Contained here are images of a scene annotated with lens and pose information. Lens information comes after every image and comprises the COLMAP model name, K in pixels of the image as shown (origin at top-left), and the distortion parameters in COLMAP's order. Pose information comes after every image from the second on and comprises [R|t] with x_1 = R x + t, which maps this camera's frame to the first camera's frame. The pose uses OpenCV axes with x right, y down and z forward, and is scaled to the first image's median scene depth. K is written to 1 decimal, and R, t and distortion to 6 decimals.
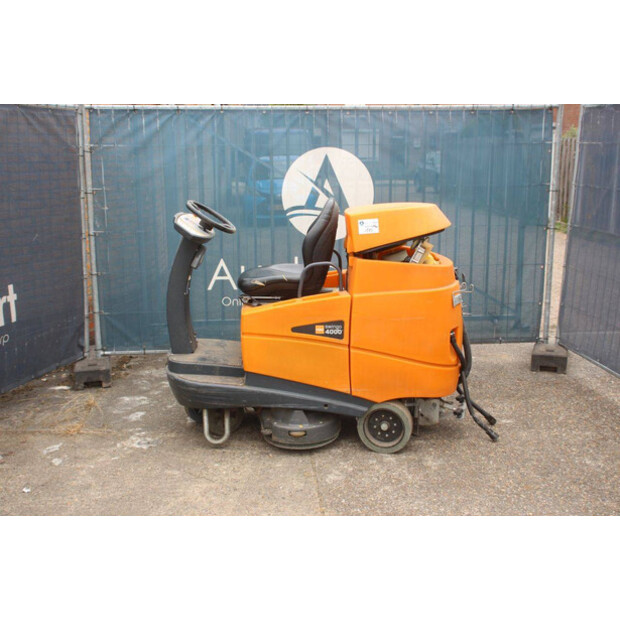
lens RADIAL K [[749.8, 0, 312.4], [0, 749.8, 314.3], [0, 0, 1]] dist [0.010412, 0.000000]
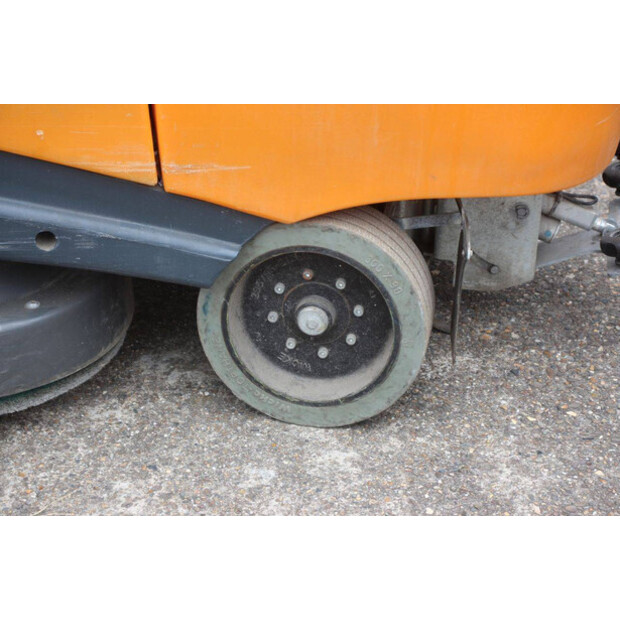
lens RADIAL K [[1450.5, 0, 309.9], [0, 1450.5, 311.1], [0, 0, 1]] dist [0.409645, 0.000000]
pose [[0.997258, -0.010892, 0.073192, 0.061637], [-0.009286, 0.962866, 0.269819, 0.025396], [-0.073413, -0.269759, 0.960125, 0.562894]]
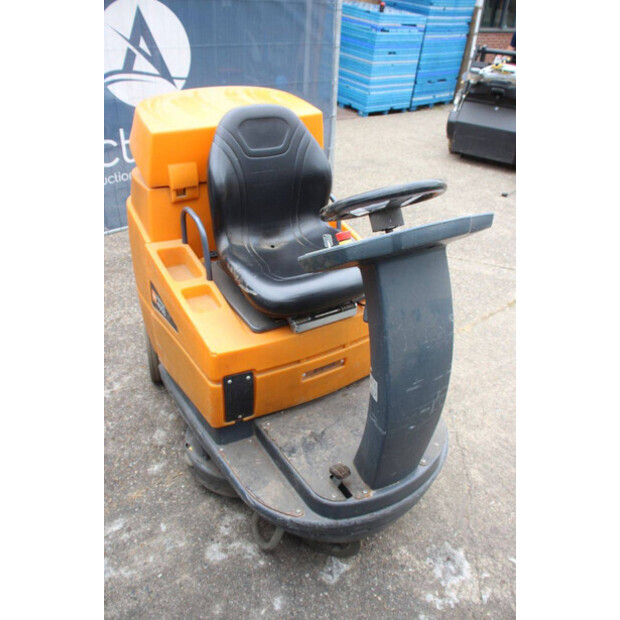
lens RADIAL K [[508.4, 0, 310.4], [0, 508.4, 308.9], [0, 0, 1]] dist [-0.176162, 0.148046]
pose [[-0.548822, -0.472586, 0.689534, -0.350264], [0.137188, 0.762758, 0.631965, -0.277360], [-0.824605, 0.441432, -0.353786, 1.188547]]
